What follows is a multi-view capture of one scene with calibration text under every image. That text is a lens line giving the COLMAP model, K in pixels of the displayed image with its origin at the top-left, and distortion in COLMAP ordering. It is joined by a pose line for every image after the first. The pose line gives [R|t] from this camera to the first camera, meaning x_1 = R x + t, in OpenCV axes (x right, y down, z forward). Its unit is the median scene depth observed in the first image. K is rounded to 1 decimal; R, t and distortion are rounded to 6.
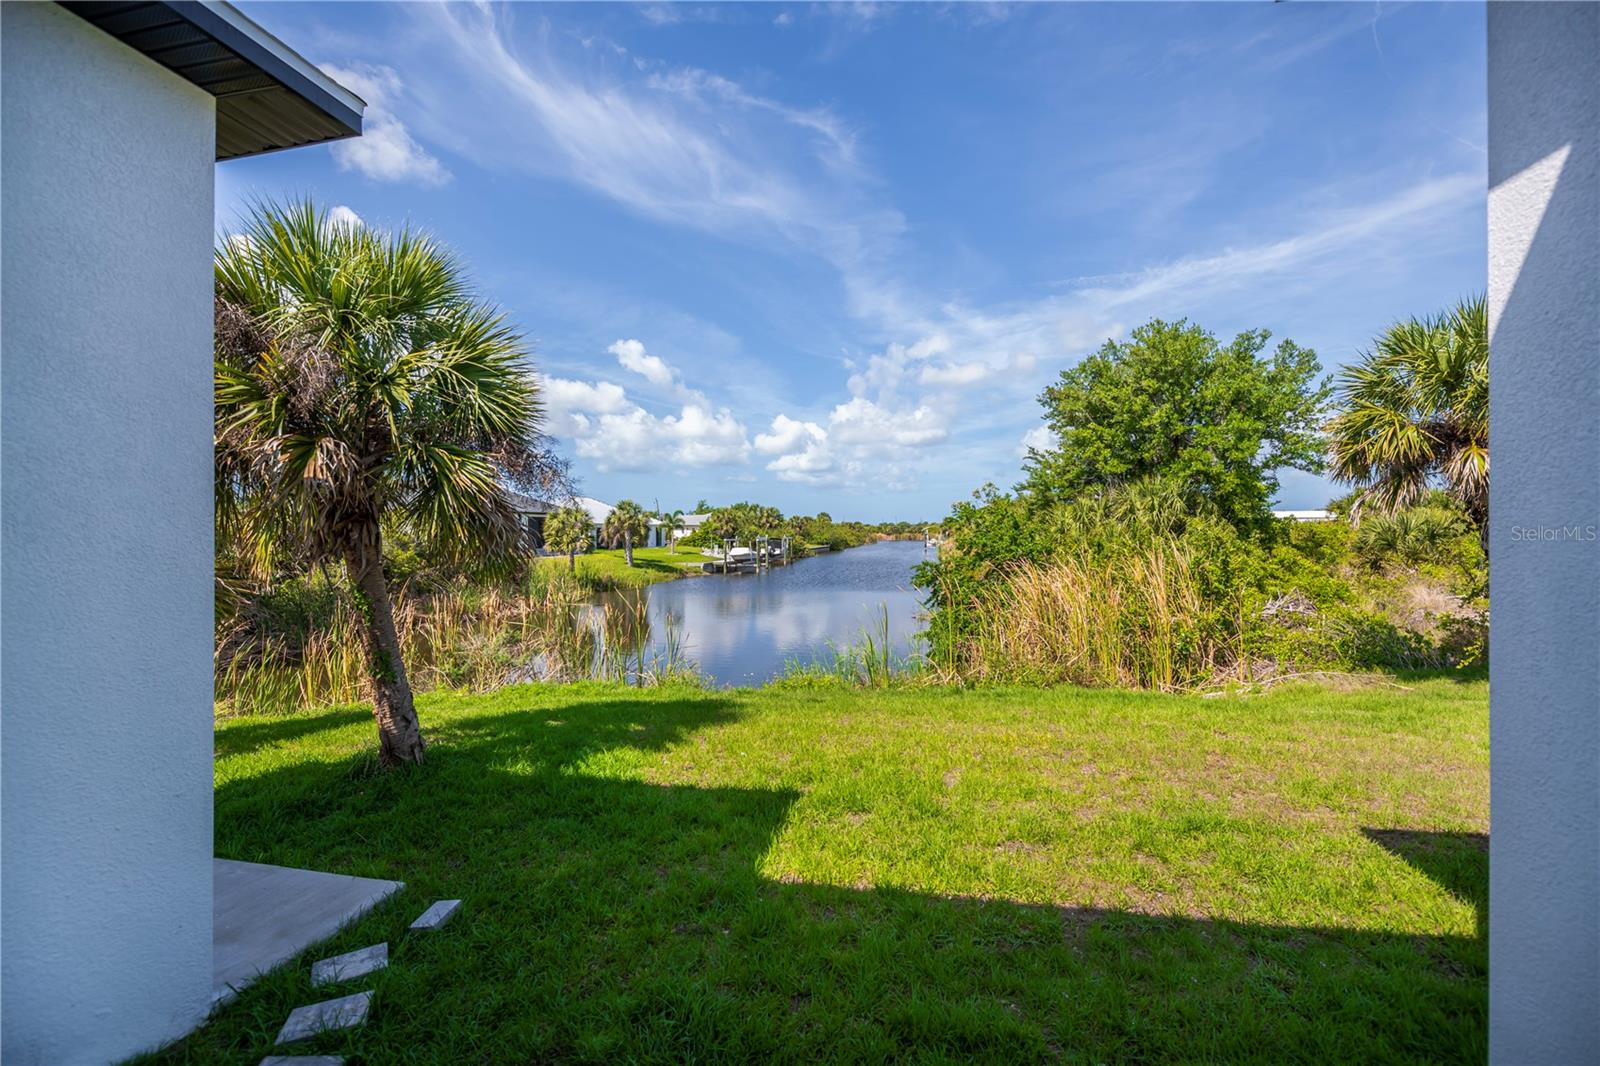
lens RADIAL K [[650.7, 0, 809.0], [0, 650.7, 511.0], [0, 0, 1]] dist [-0.006601, -0.002076]
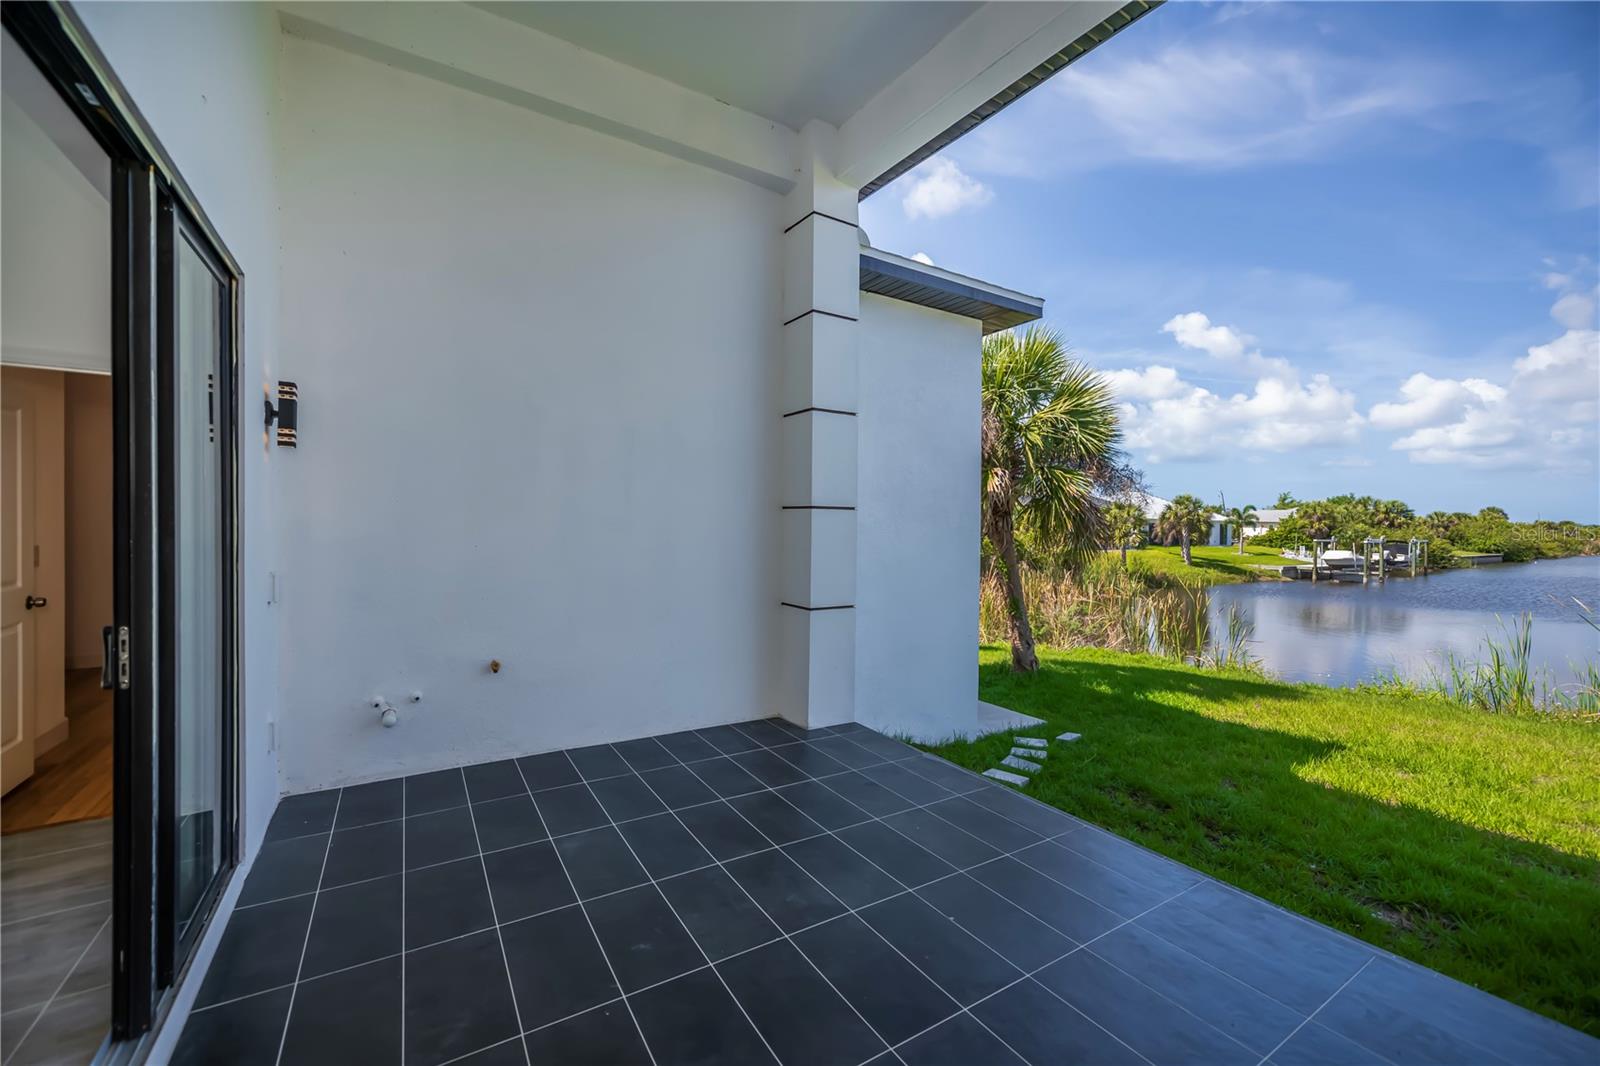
lens RADIAL K [[650.7, 0, 805.9], [0, 650.7, 529.7], [0, 0, 1]] dist [-0.006601, -0.002076]
pose [[0.696938, 0.023547, -0.716745, 0.029149], [0.003265, 0.999346, 0.036006, -0.002396], [0.717124, -0.027435, 0.696405, -0.115458]]
